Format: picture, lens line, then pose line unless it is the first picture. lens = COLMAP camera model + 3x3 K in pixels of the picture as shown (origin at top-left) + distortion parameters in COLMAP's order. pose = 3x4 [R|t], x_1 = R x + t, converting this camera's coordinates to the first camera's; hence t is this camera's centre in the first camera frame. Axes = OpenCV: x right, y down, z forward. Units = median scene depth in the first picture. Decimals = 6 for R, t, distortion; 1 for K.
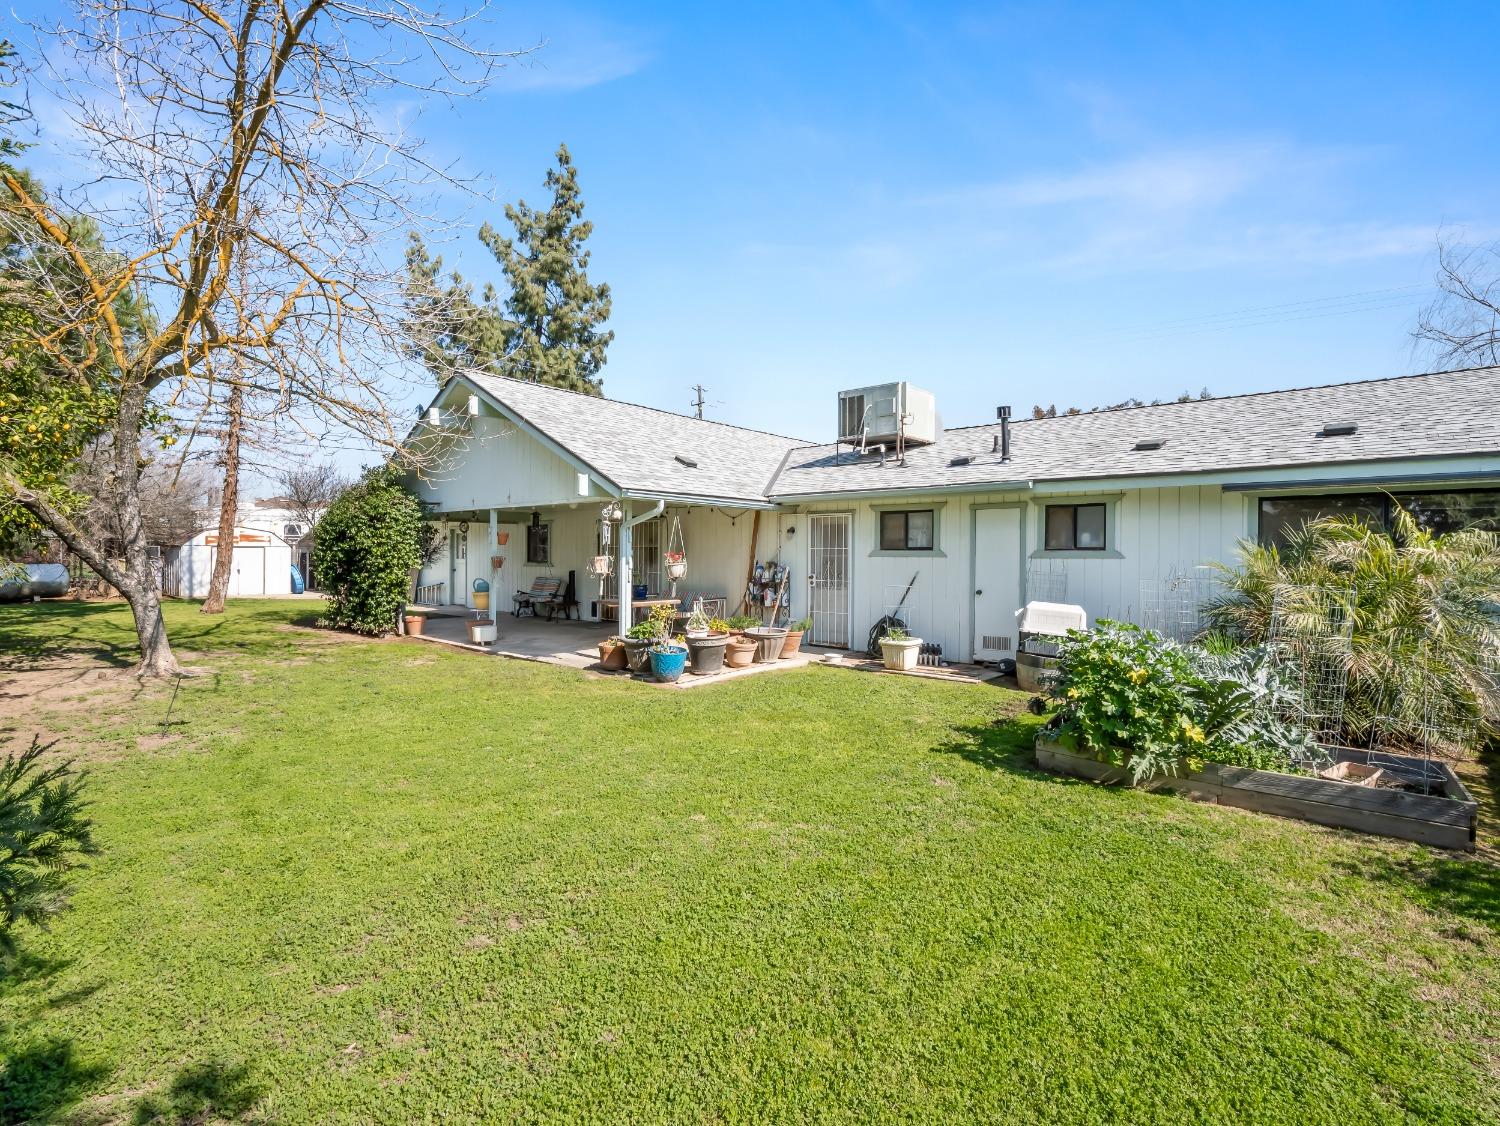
lens RADIAL K [[733.8, 0, 752.5], [0, 733.8, 553.1], [0, 0, 1]] dist [-0.002928, -0.000018]
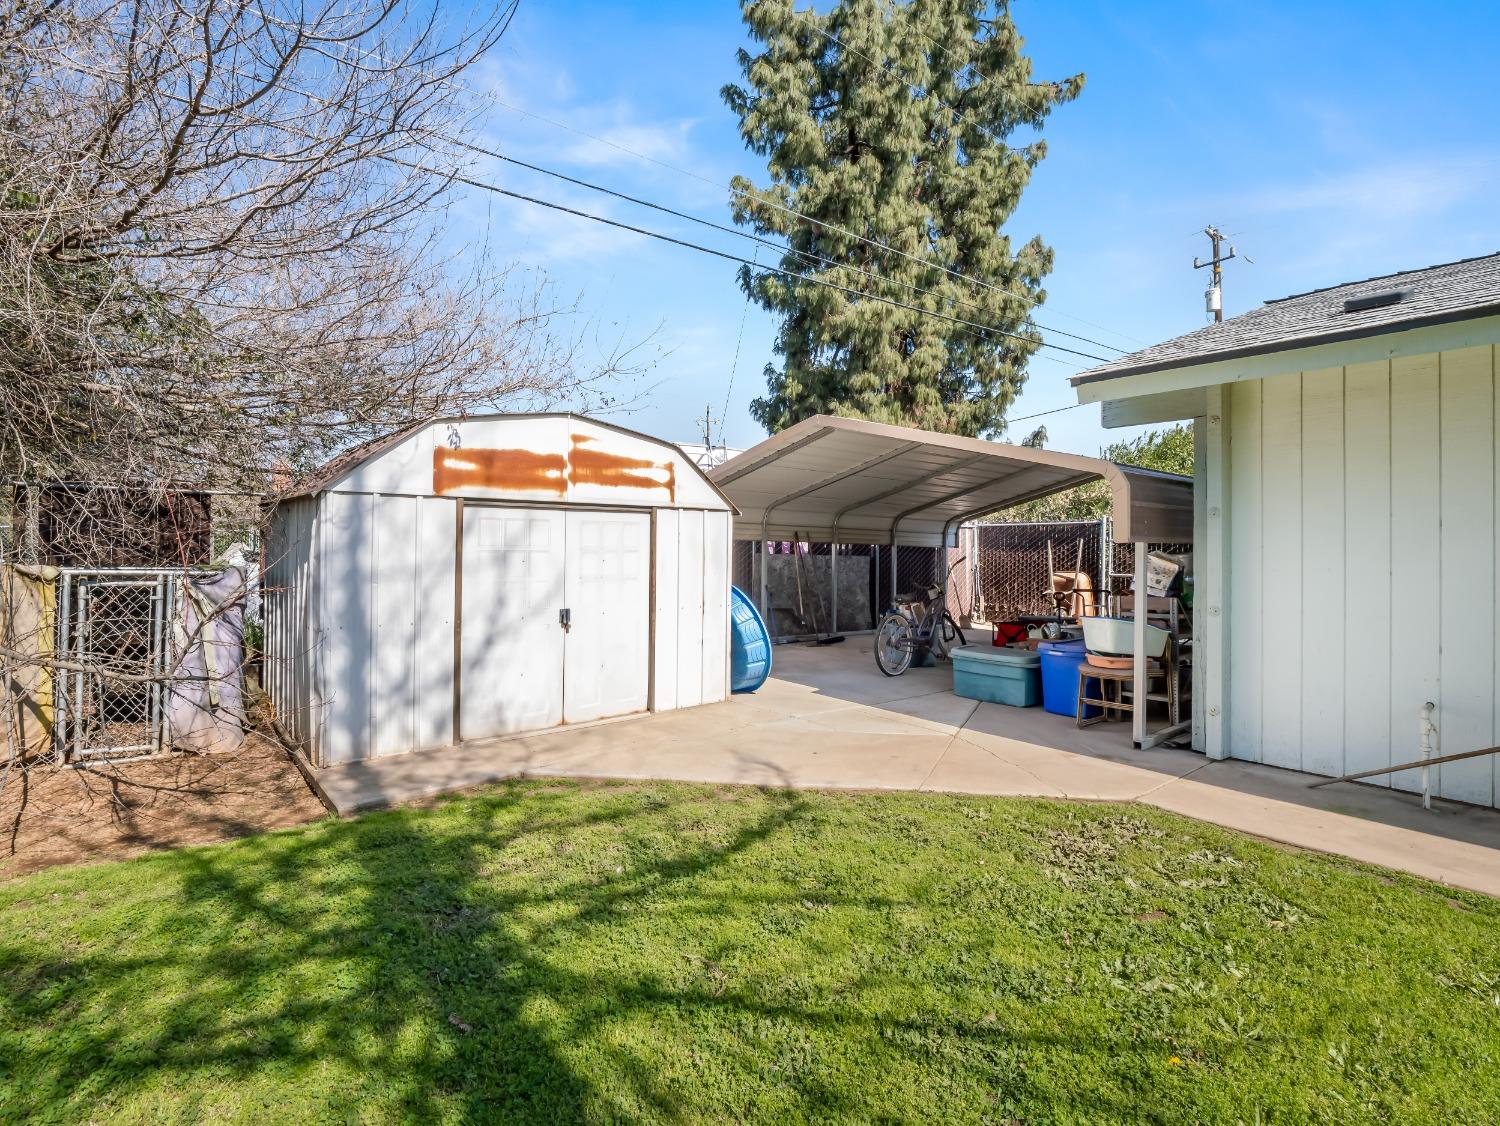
lens RADIAL K [[733.8, 0, 752.5], [0, 733.8, 553.1], [0, 0, 1]] dist [-0.002928, -0.000018]
pose [[0.992581, 0.016876, -0.120411, -0.360110], [-0.014539, 0.999689, 0.020260, -0.000287], [0.120715, -0.018359, 0.992517, 0.461367]]
